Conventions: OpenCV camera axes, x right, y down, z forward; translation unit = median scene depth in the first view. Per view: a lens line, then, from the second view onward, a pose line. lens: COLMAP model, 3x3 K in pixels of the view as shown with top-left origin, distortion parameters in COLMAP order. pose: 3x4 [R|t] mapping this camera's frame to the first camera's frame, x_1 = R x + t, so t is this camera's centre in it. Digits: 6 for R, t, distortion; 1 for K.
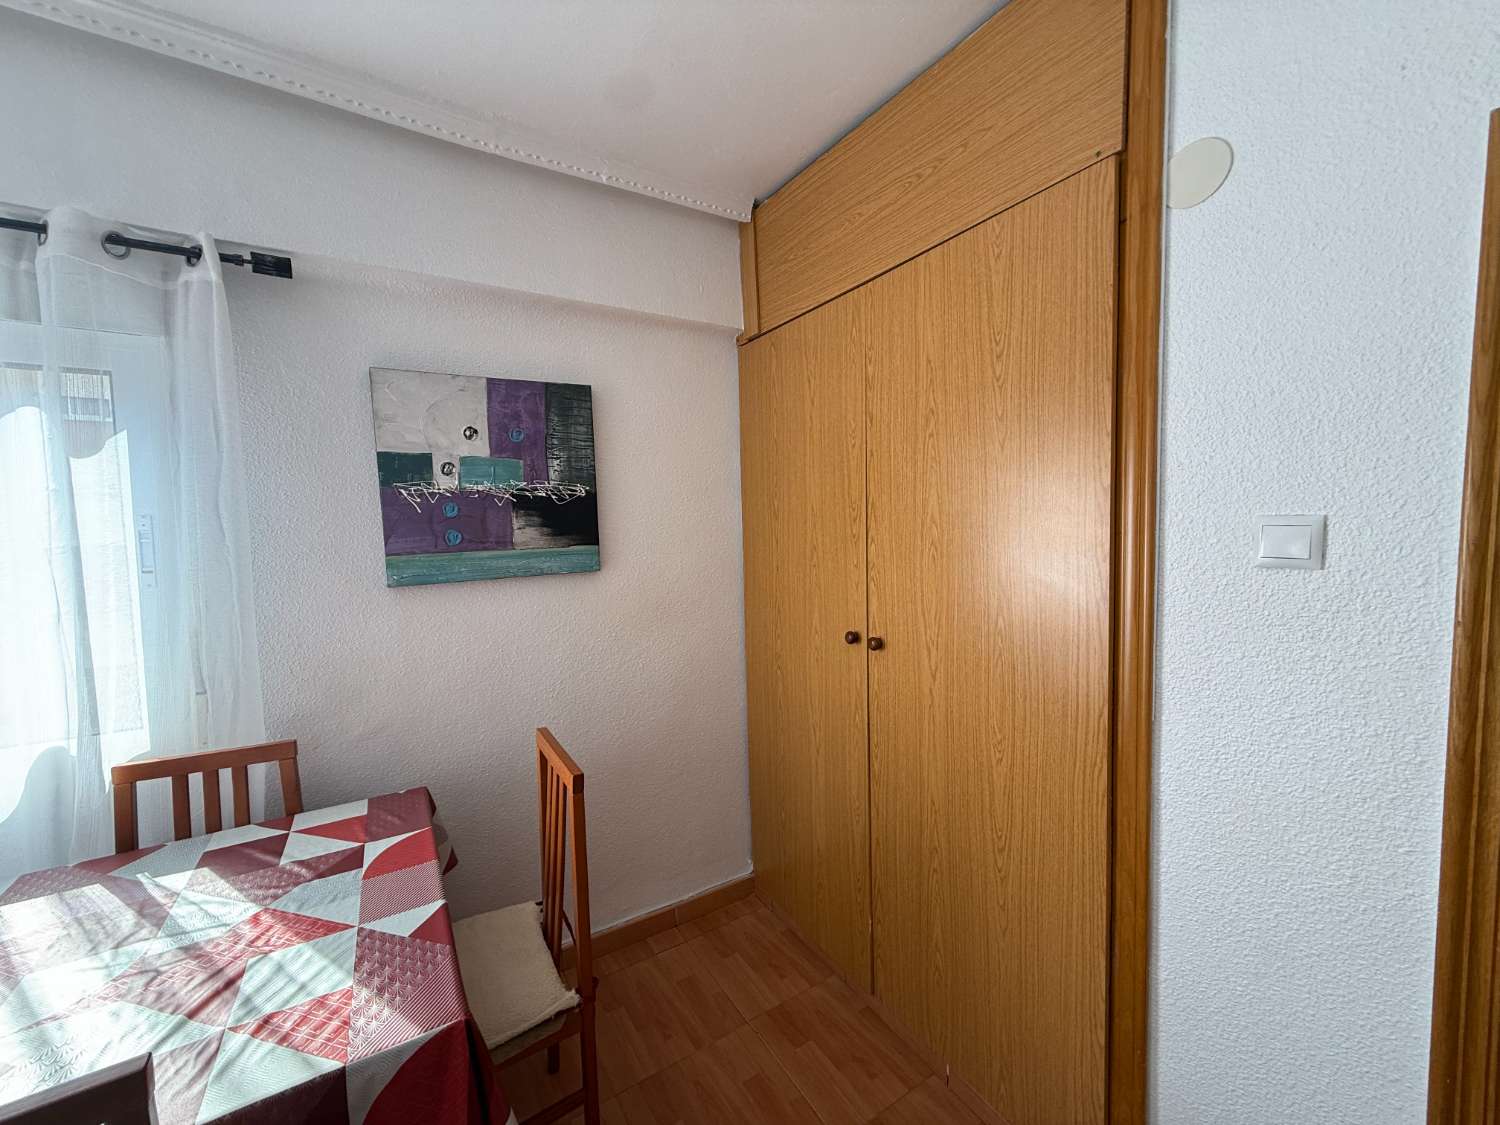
lens RADIAL K [[595.4, 0, 743.9], [0, 595.4, 563.2], [0, 0, 1]] dist [0.001245, -0.000308]
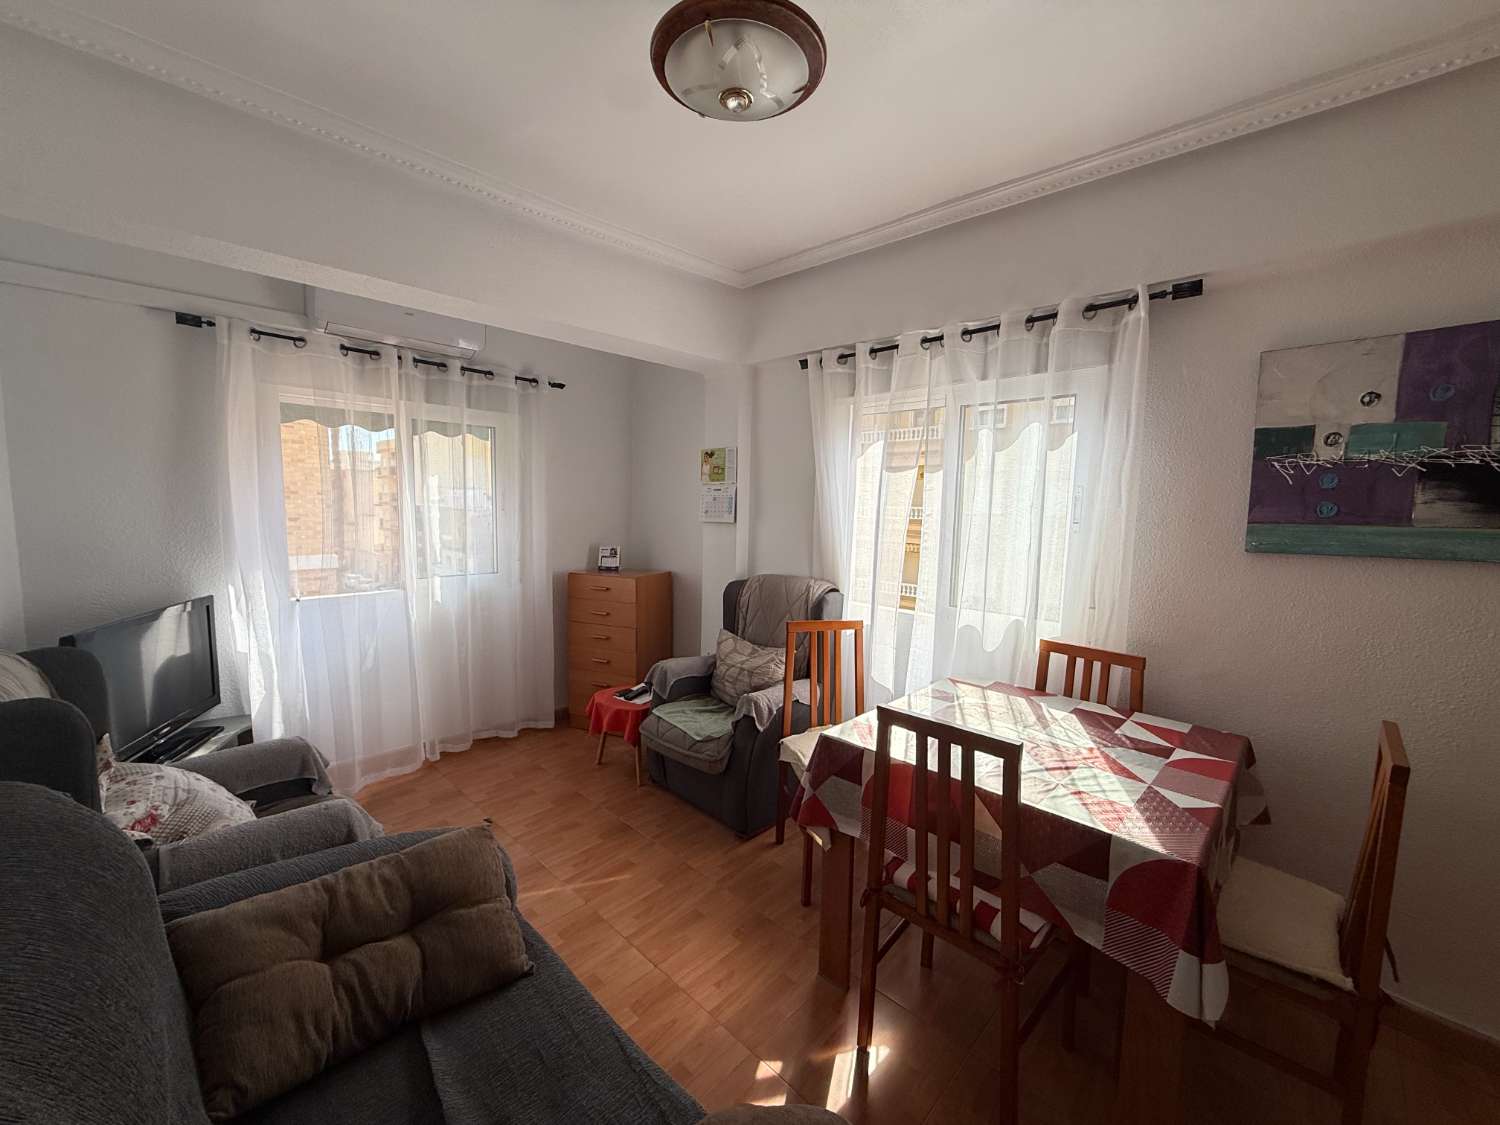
lens RADIAL K [[595.4, 0, 748.0], [0, 595.4, 562.1], [0, 0, 1]] dist [0.001245, -0.000308]
pose [[0.243633, 0.121734, -0.962197, 0.278589], [-0.092660, 0.990475, 0.101850, 0.036792], [0.965431, 0.064343, 0.252592, -0.194817]]
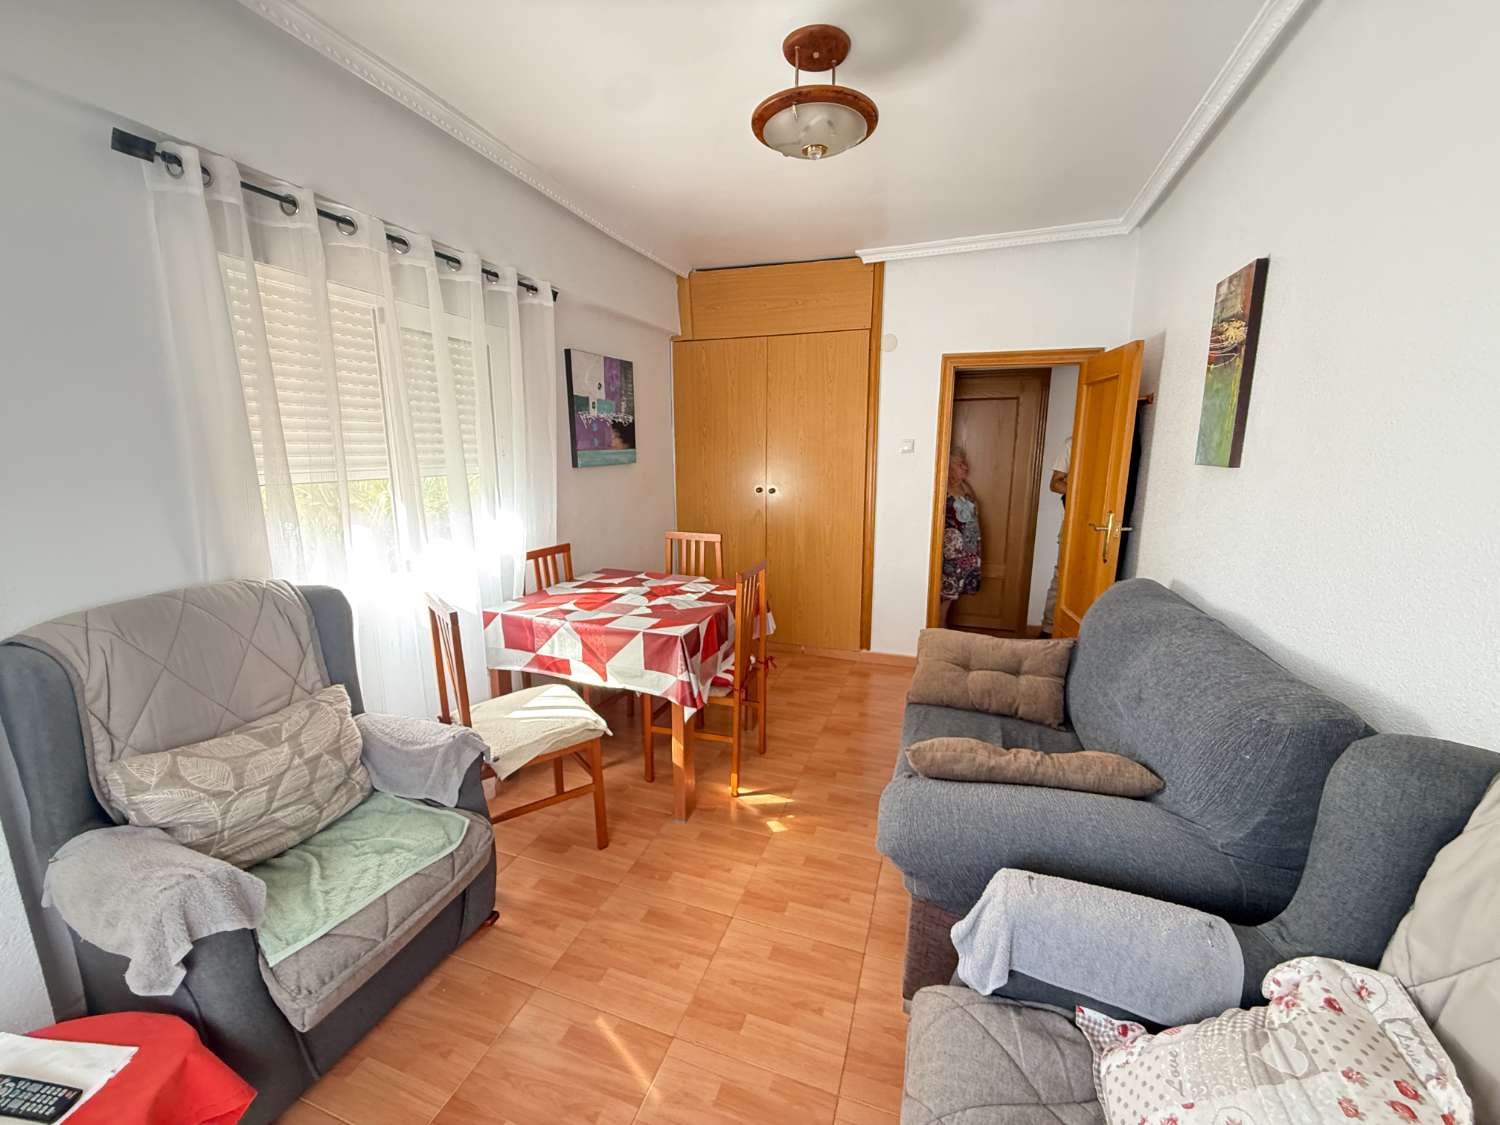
lens RADIAL K [[595.4, 0, 747.1], [0, 595.4, 564.1], [0, 0, 1]] dist [0.001245, -0.000308]
pose [[0.778947, -0.100993, 0.618904, -1.564994], [0.027074, 0.991442, 0.127710, 0.132389], [-0.626505, -0.082723, 0.775015, -0.944485]]
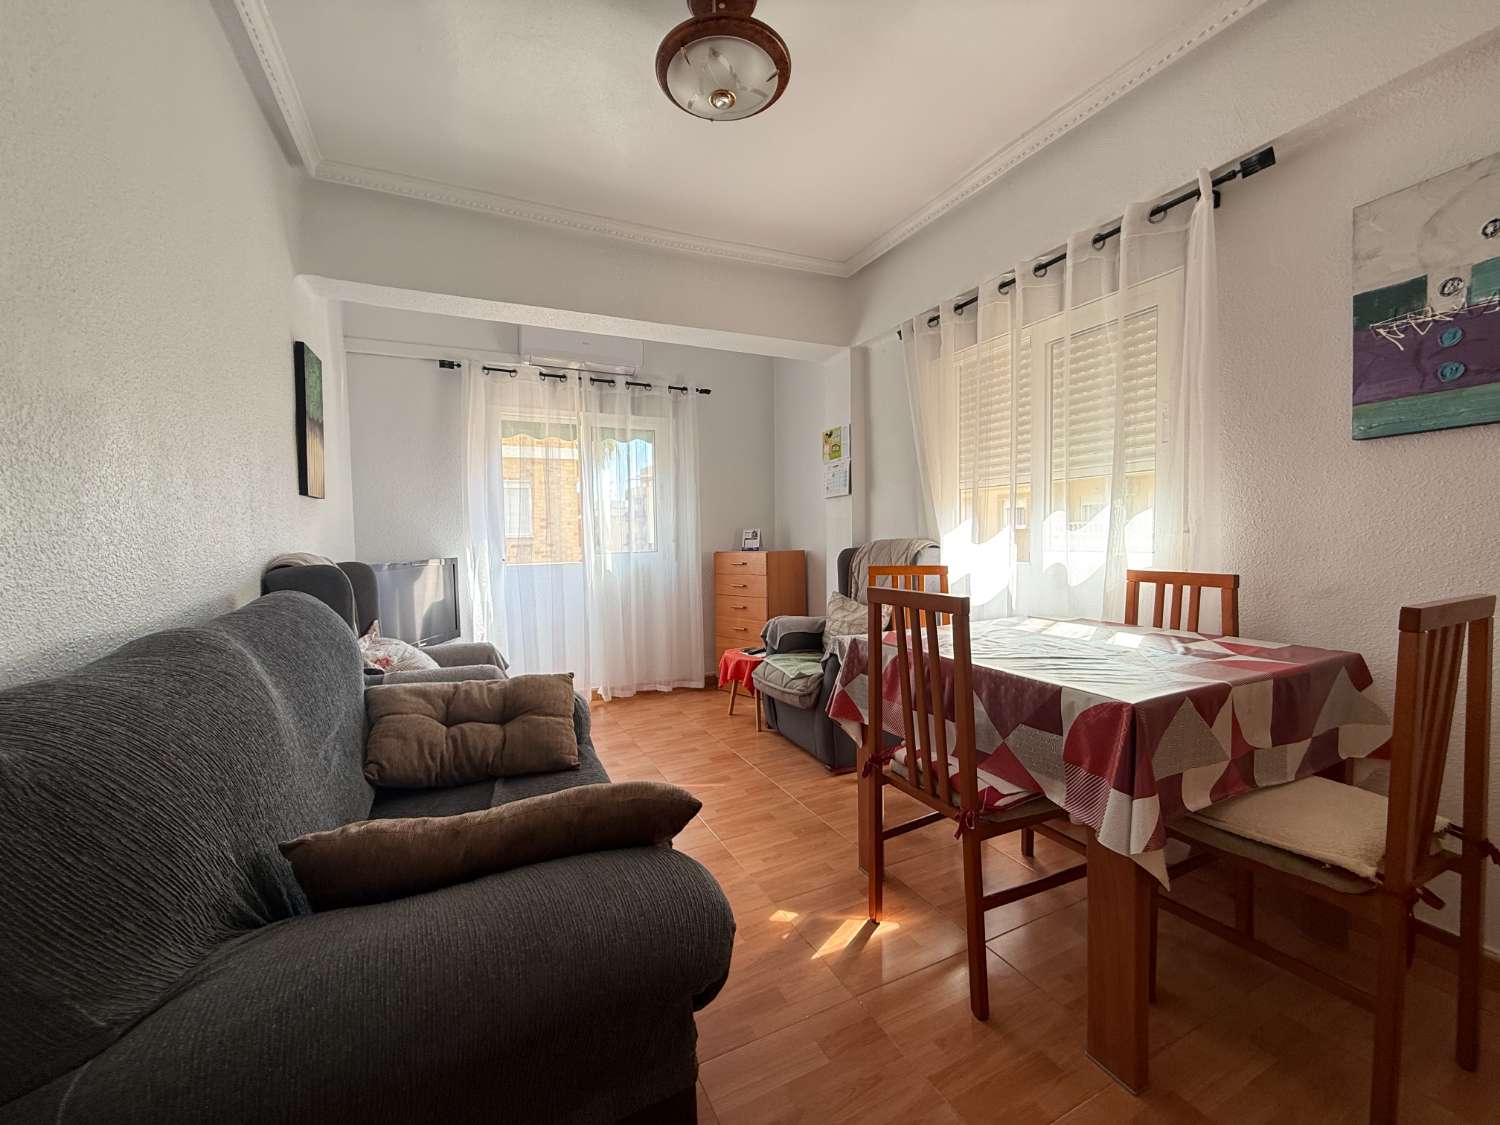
lens RADIAL K [[595.4, 0, 748.4], [0, 595.4, 561.3], [0, 0, 1]] dist [0.001245, -0.000308]
pose [[-0.107457, 0.065018, -0.992081, 0.518609], [-0.048518, 0.996327, 0.070552, 0.241434], [0.993025, 0.055715, -0.103908, 0.174617]]
